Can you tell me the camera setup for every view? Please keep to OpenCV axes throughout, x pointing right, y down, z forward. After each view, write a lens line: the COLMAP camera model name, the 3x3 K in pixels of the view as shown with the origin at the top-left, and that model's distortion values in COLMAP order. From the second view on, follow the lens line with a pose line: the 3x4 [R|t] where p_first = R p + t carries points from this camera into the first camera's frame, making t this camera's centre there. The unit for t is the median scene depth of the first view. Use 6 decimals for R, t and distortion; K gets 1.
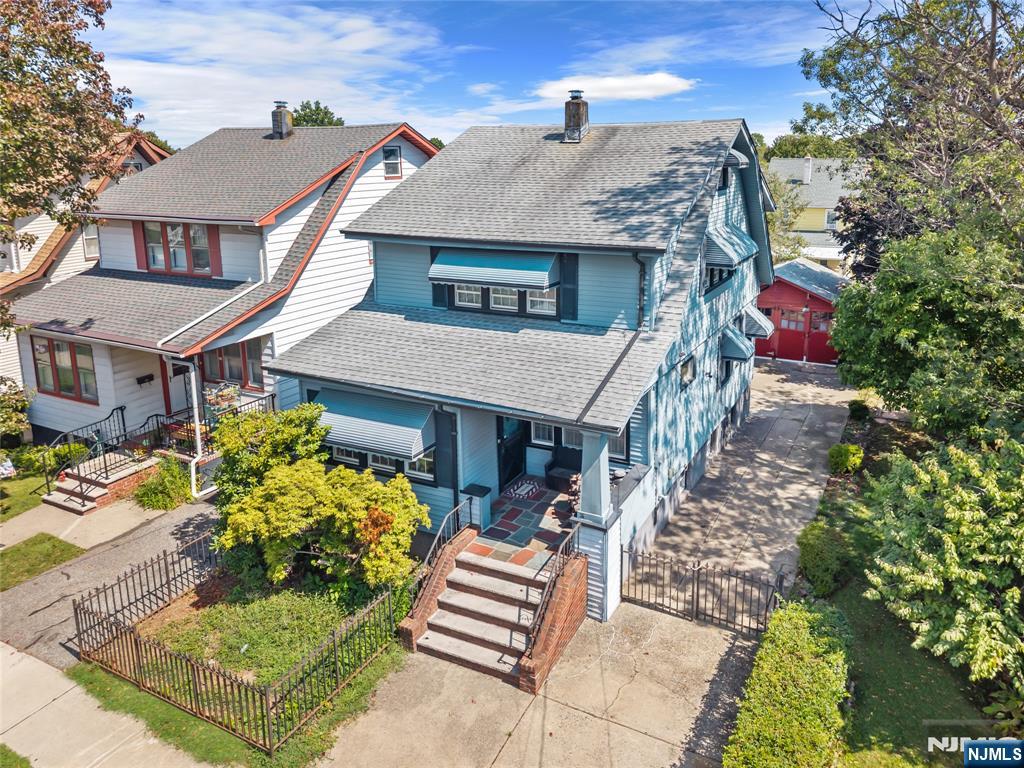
lens RADIAL K [[725.7, 0, 529.2], [0, 725.7, 313.8], [0, 0, 1]] dist [0.002597, -0.001442]
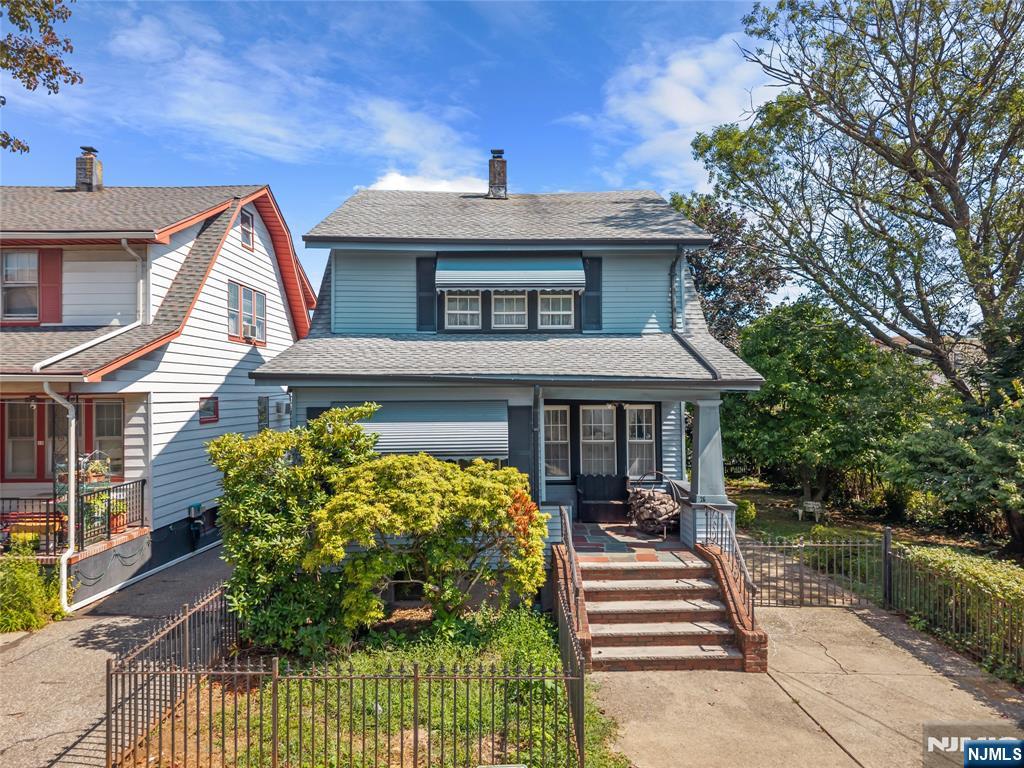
lens RADIAL K [[725.7, 0, 511.9], [0, 725.7, 386.6], [0, 0, 1]] dist [0.002597, -0.001442]
pose [[0.890876, 0.003690, 0.454231, -0.399932], [0.091113, 0.978193, -0.186644, 0.211727], [-0.445015, 0.207663, 0.871113, 0.214385]]
